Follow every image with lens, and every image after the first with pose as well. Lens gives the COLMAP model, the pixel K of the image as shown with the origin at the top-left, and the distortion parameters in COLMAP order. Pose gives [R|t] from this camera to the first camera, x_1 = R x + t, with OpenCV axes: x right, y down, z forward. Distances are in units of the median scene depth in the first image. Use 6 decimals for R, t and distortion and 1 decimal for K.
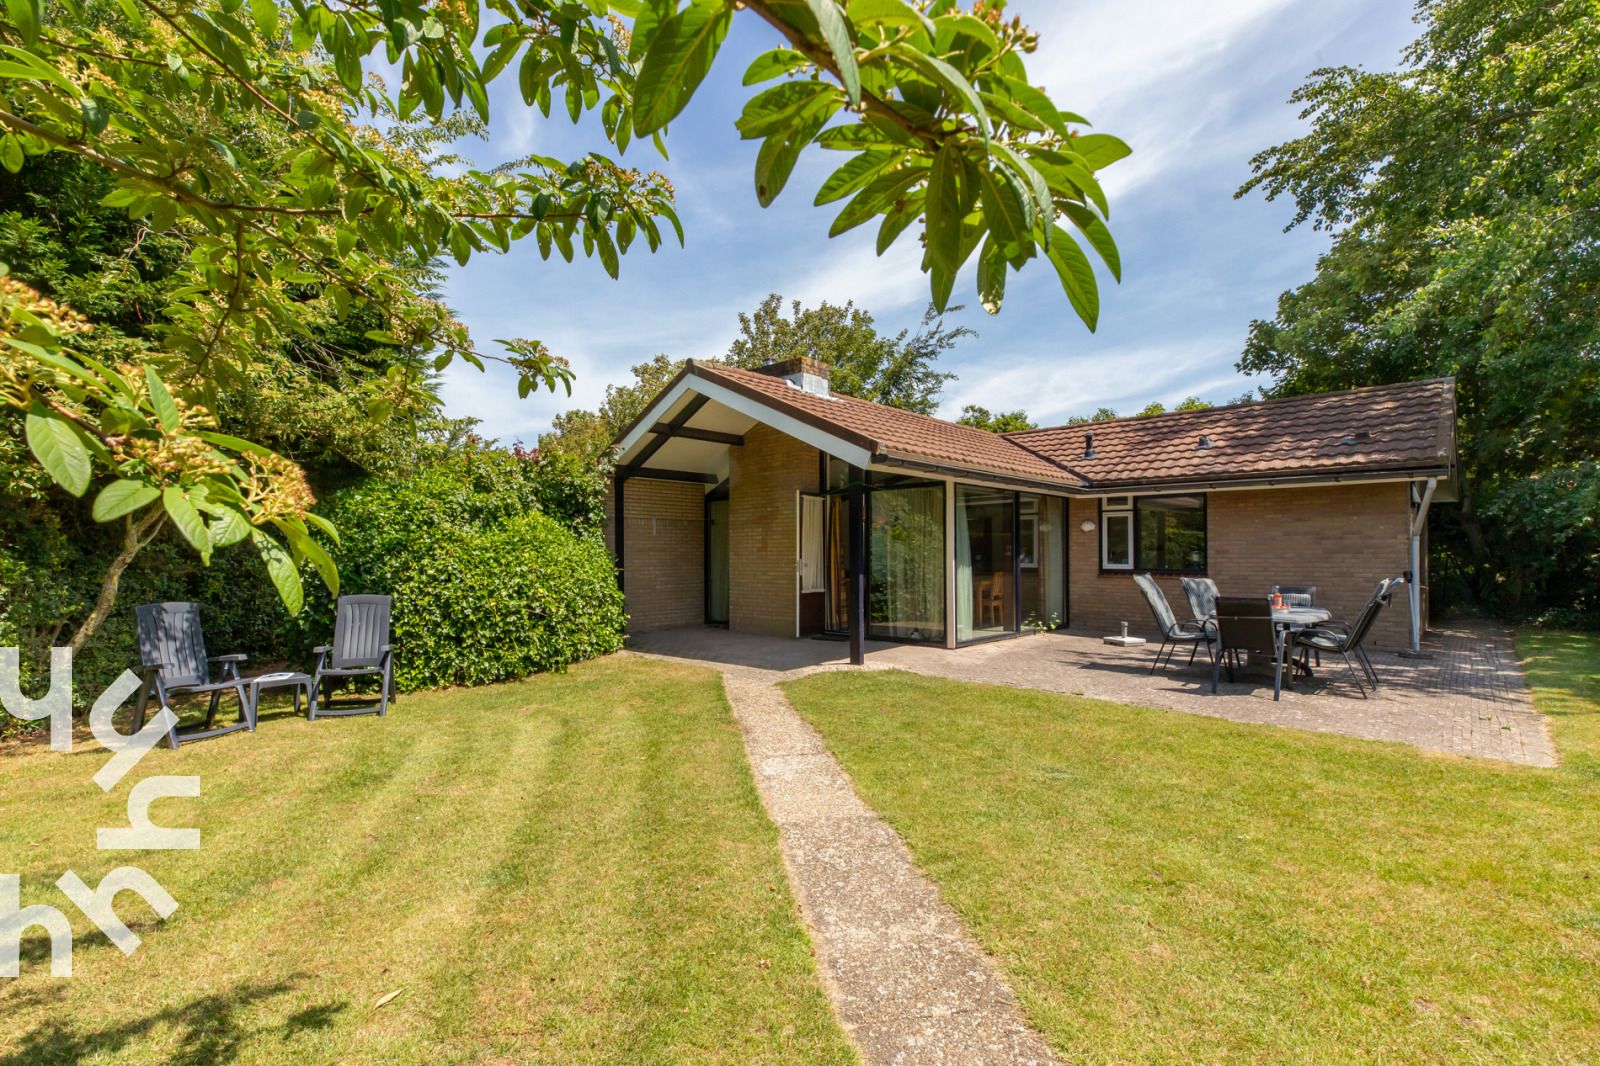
lens RADIAL K [[711.6, 0, 799.3], [0, 711.6, 553.1], [0, 0, 1]] dist [0.000321, 0.011186]
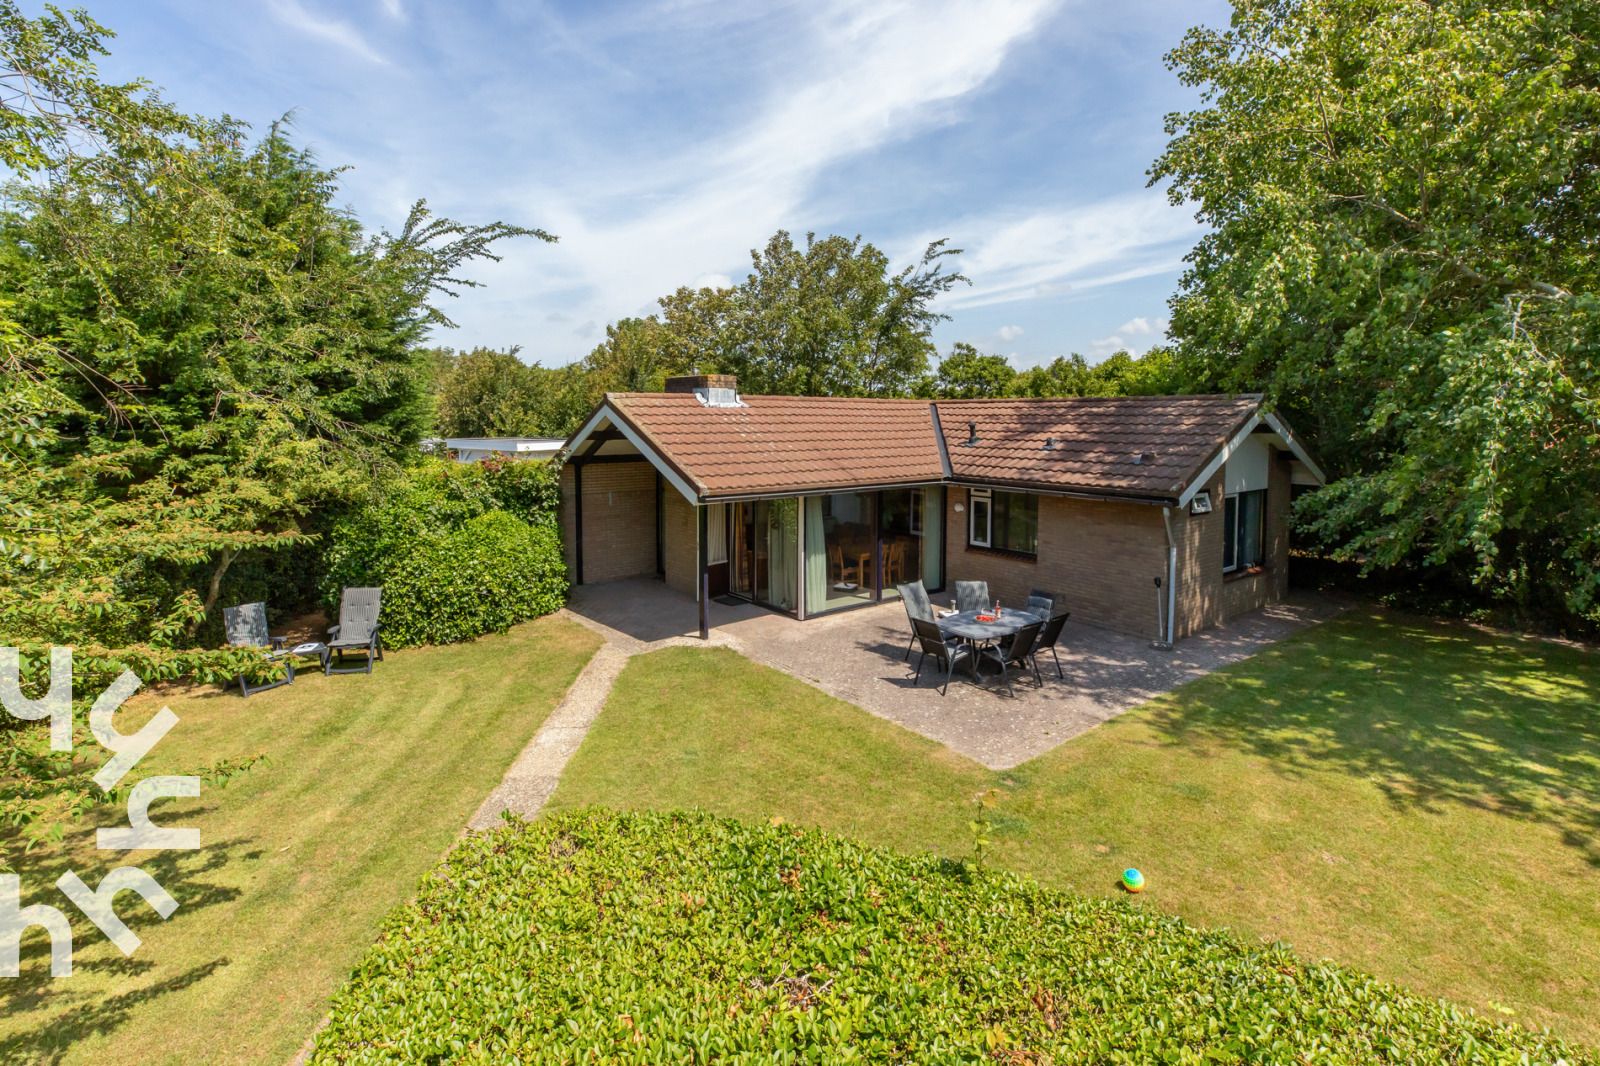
lens RADIAL K [[748.6, 0, 792.7], [0, 748.6, 473.3], [0, 0, 1]] dist [0.010182, 0.000415]
pose [[0.989520, 0.015278, -0.143589, 0.367244], [-0.005066, 0.997448, 0.071219, -0.214734], [0.144310, -0.069745, 0.987072, -0.305192]]
